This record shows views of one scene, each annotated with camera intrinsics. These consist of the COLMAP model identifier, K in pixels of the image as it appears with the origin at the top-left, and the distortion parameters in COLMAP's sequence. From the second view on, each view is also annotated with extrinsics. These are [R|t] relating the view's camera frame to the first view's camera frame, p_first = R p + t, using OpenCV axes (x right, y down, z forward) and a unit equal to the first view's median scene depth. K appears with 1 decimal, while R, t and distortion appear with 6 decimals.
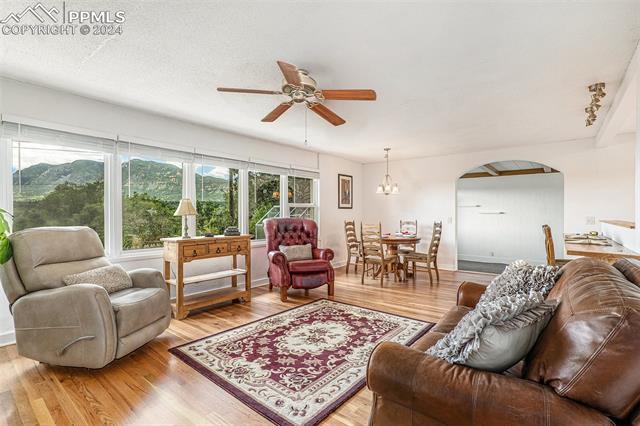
lens RADIAL K [[300.5, 0, 320.5], [0, 300.5, 213.2], [0, 0, 1]] dist [-0.009506, 0.001423]
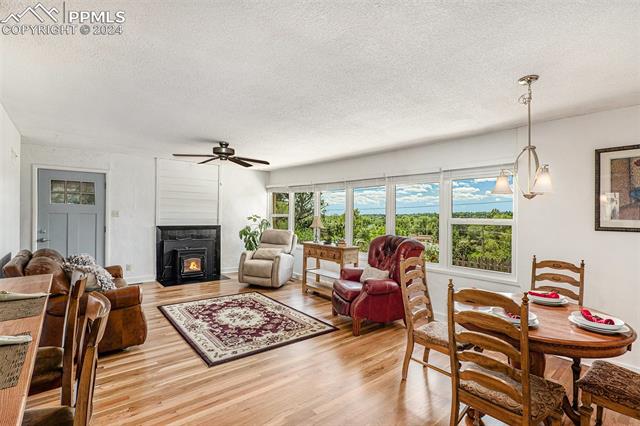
lens RADIAL K [[300.5, 0, 319.9], [0, 300.5, 213.9], [0, 0, 1]] dist [-0.009506, 0.001423]
pose [[-0.194619, -0.005424, -0.980864, 1.128421], [-0.017727, 0.999841, -0.002011, -0.063604], [0.980719, 0.016996, -0.194684, 1.427771]]
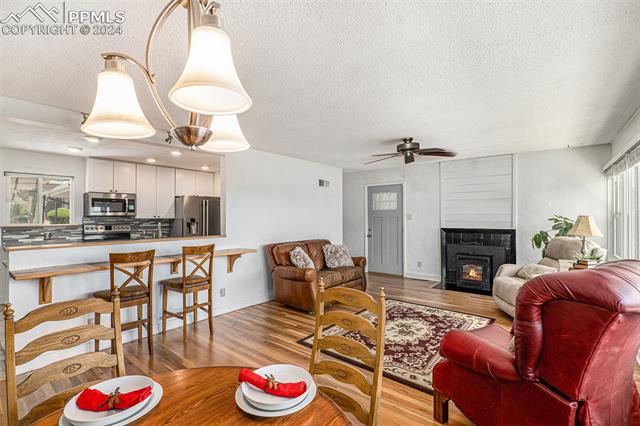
lens RADIAL K [[300.5, 0, 323.0], [0, 300.5, 222.0], [0, 0, 1]] dist [-0.009506, 0.001423]
pose [[-0.999981, 0.004901, -0.003771, 0.291468], [0.004820, 0.999762, 0.021255, -0.058482], [0.003875, 0.021236, -0.999767, 1.963273]]
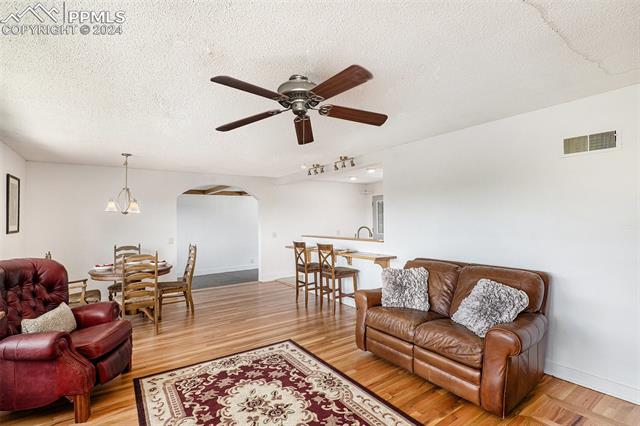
lens RADIAL K [[300.5, 0, 315.6], [0, 300.5, 215.8], [0, 0, 1]] dist [-0.009506, 0.001423]
pose [[0.298524, 0.013851, 0.954302, -0.625730], [0.016044, 0.999681, -0.019529, -0.059377], [-0.954267, 0.021141, 0.298207, 0.558839]]
